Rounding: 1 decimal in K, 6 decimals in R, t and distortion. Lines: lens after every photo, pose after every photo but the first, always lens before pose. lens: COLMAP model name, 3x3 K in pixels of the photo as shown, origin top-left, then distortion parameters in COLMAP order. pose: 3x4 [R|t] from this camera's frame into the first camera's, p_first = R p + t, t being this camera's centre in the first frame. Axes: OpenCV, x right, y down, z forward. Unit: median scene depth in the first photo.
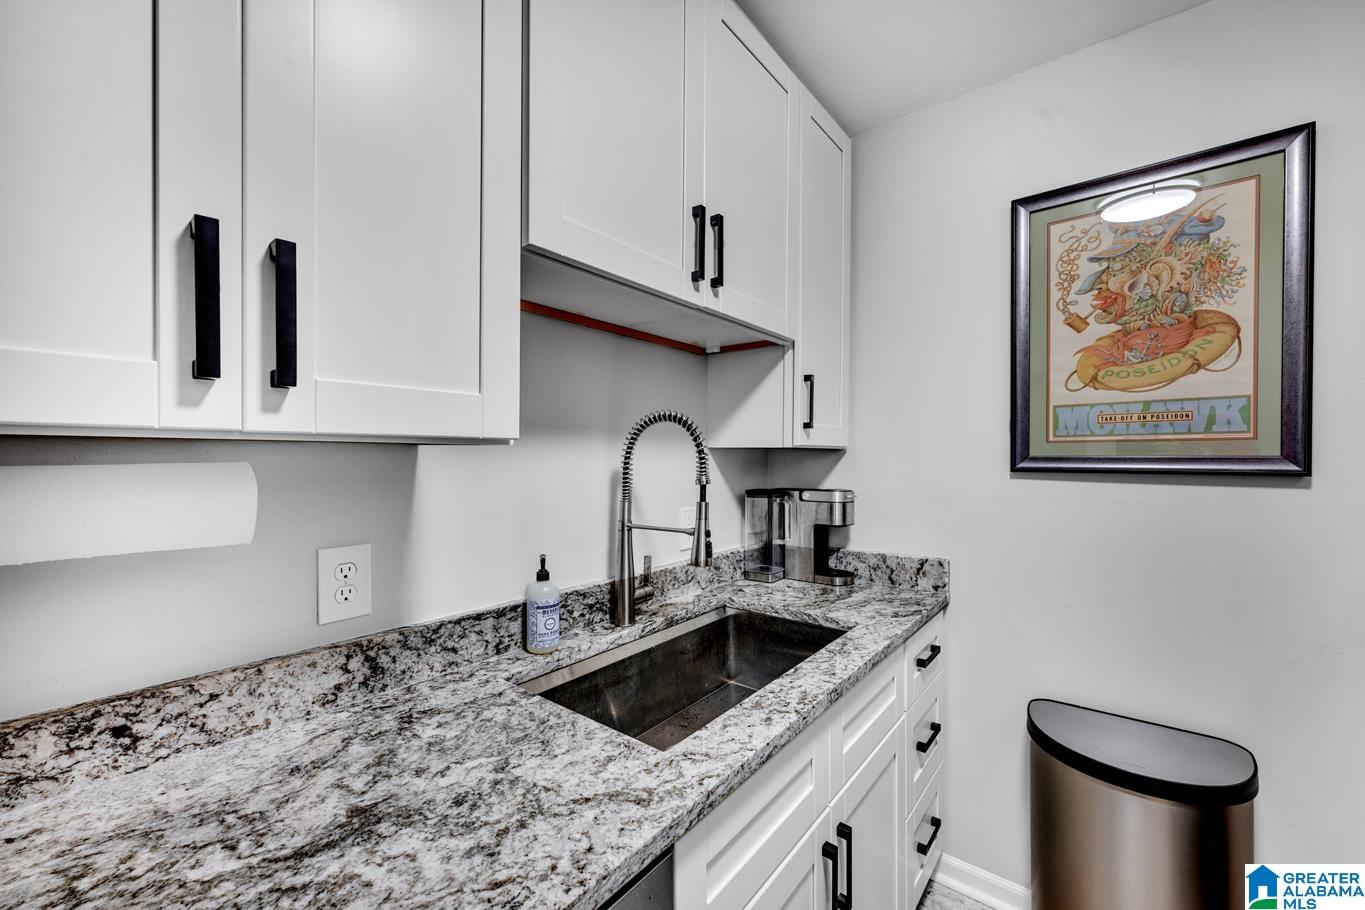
lens RADIAL K [[531.6, 0, 685.2], [0, 531.6, 458.0], [0, 0, 1]] dist [-0.000441, -0.000501]
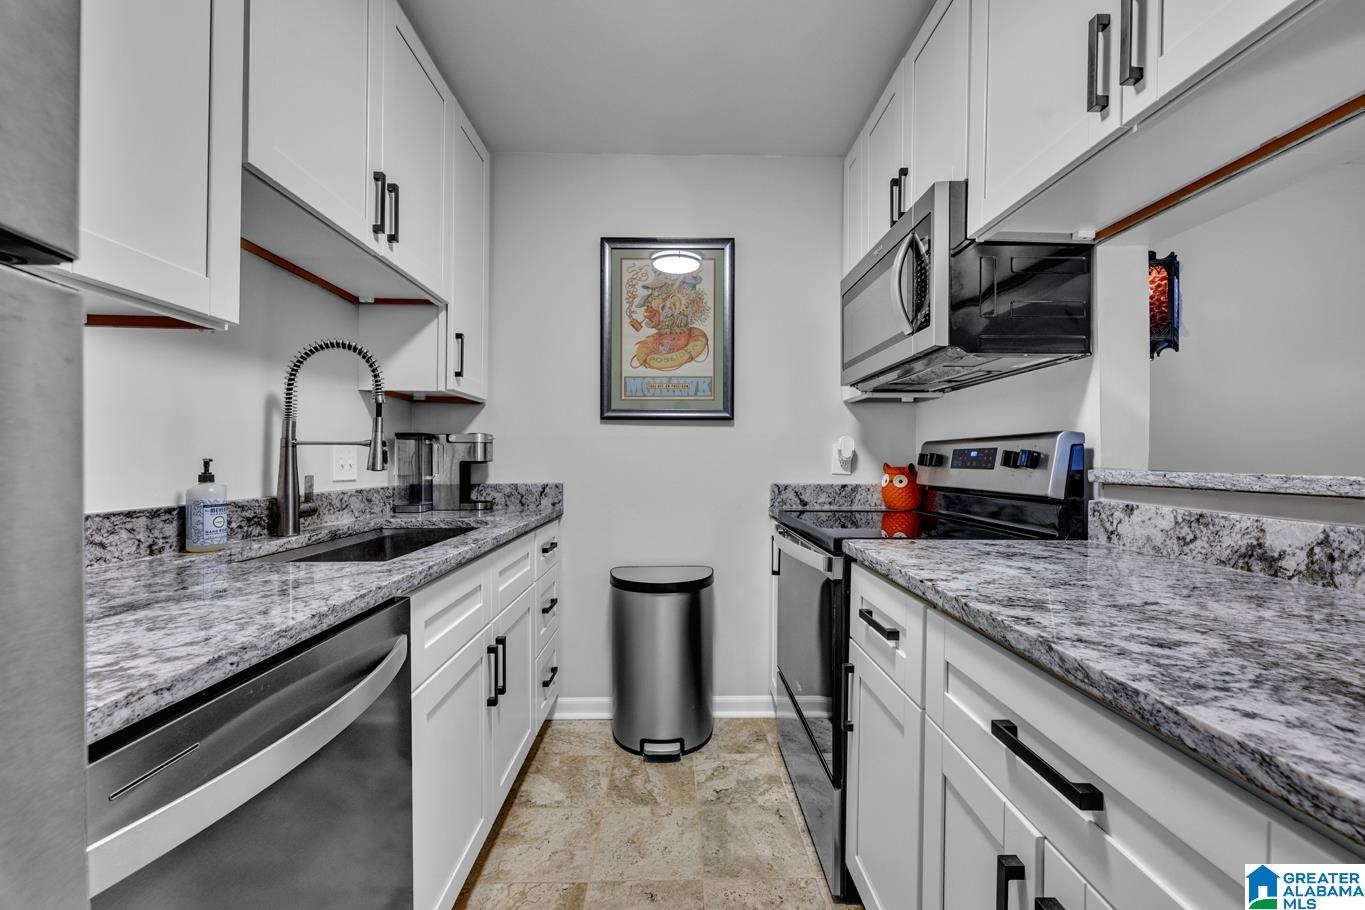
lens RADIAL K [[531.6, 0, 682.9], [0, 531.6, 459.8], [0, 0, 1]] dist [-0.000441, -0.000501]
pose [[0.764675, 0.000314, 0.644416, -0.194017], [0.001018, 0.999998, -0.001694, 0.162270], [-0.644415, 0.001951, 0.764673, -0.326723]]
